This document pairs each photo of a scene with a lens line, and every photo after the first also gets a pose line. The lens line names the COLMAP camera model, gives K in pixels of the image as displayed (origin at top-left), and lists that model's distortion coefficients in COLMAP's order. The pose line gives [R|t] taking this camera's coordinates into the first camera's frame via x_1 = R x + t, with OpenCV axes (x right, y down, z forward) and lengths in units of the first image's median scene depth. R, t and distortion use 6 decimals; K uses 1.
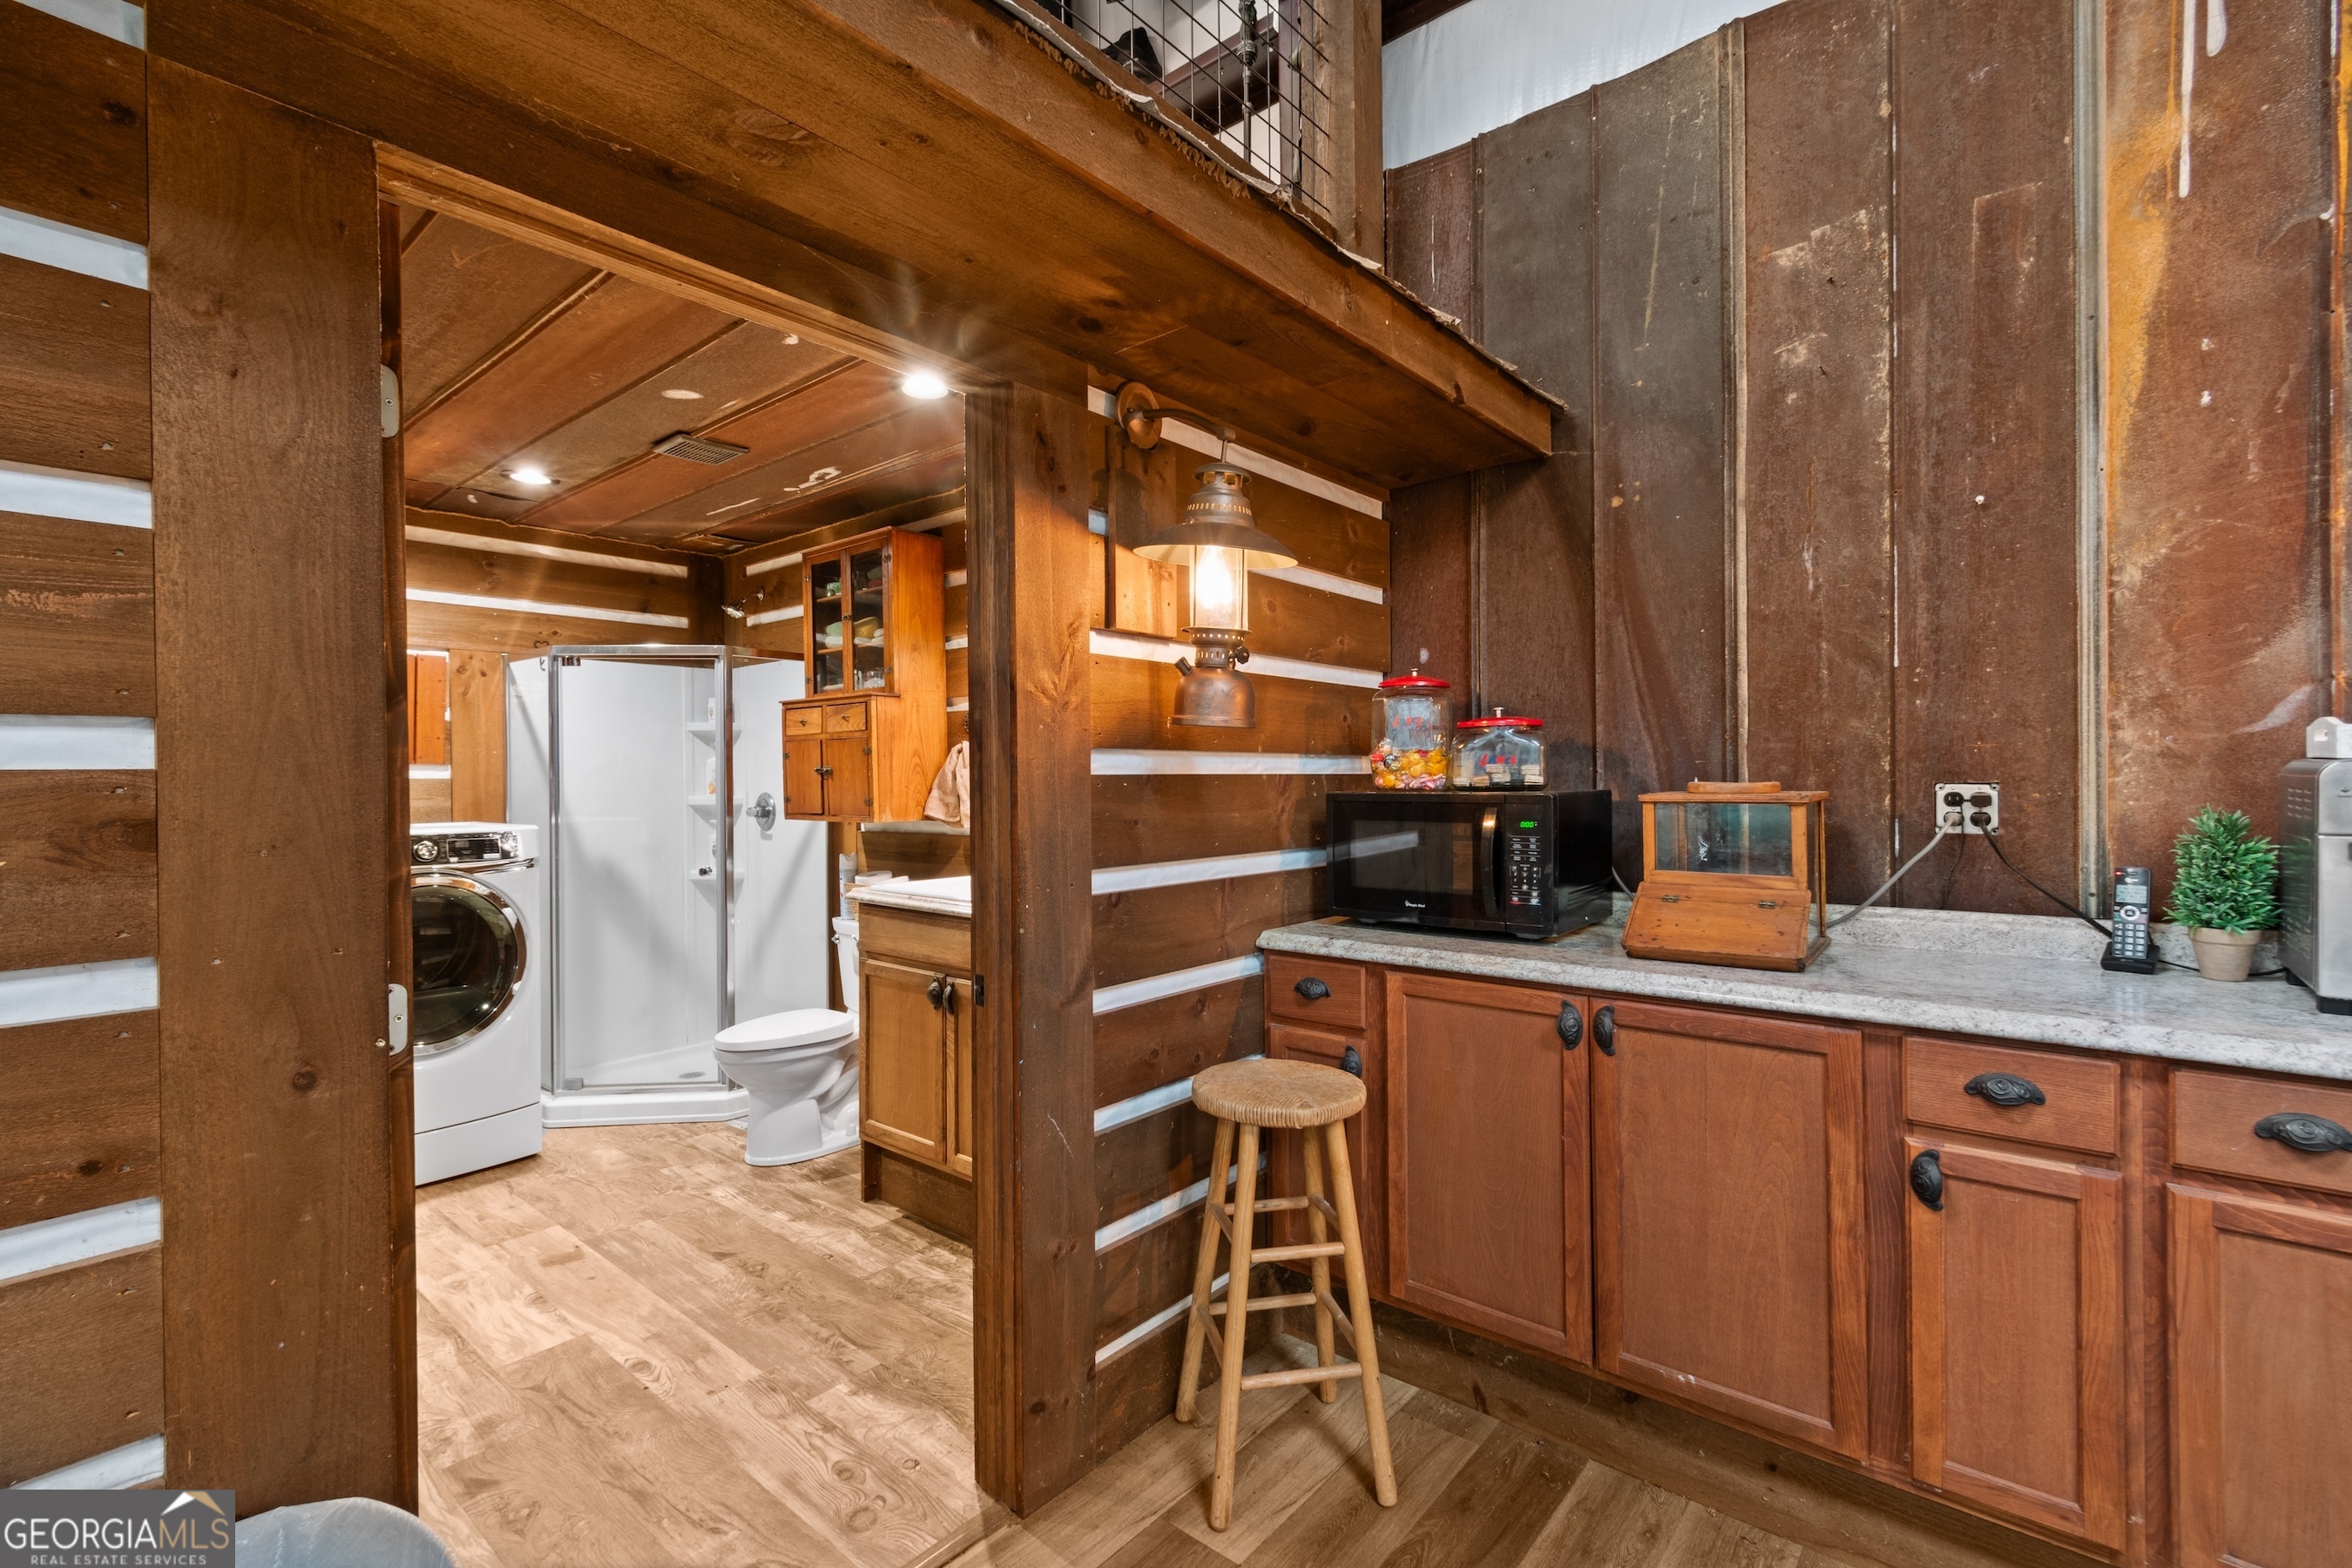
lens RADIAL K [[1033.4, 0, 1176.0], [0, 1033.4, 784.0], [0, 0, 1]] dist [0.001975, -0.000099]
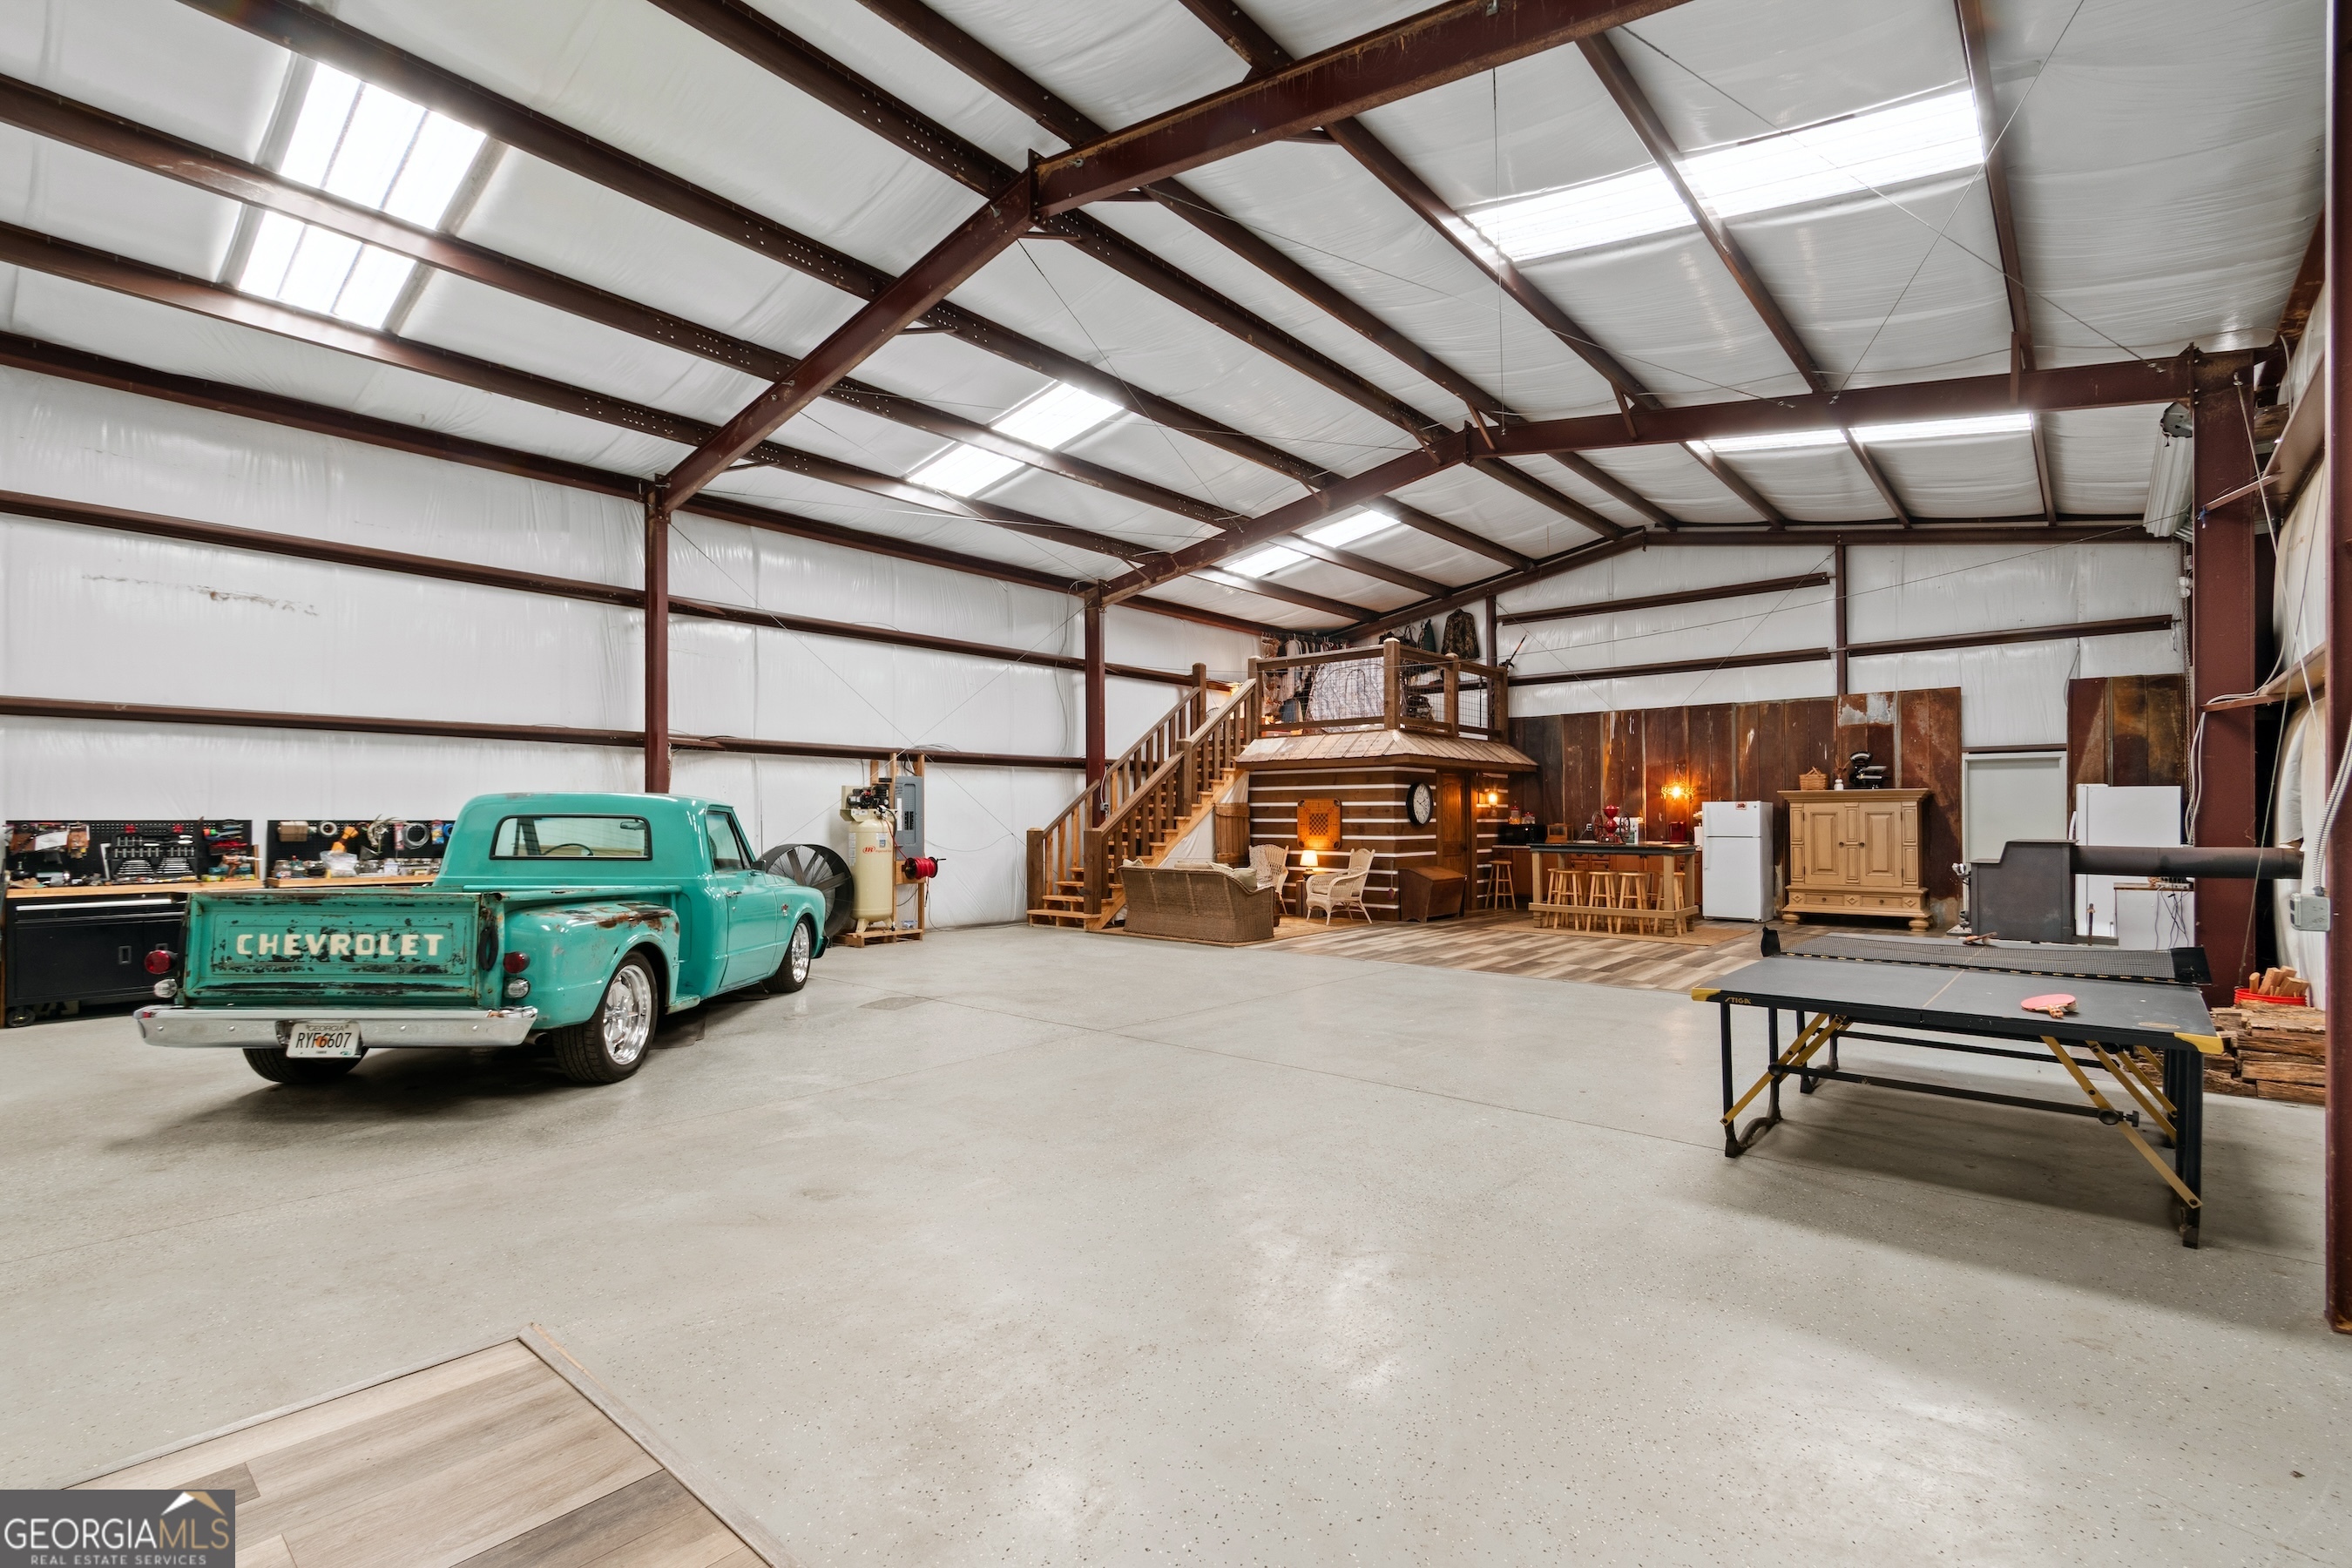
lens RADIAL K [[1006.2, 0, 1188.6], [0, 1006.2, 804.4], [0, 0, 1]] dist [0.000406, 0.000033]
pose [[0.999929, 0.007044, -0.009620, -2.104101], [-0.007222, 0.999800, -0.018633, 0.015157], [0.009487, 0.018701, 0.999780, -6.380961]]
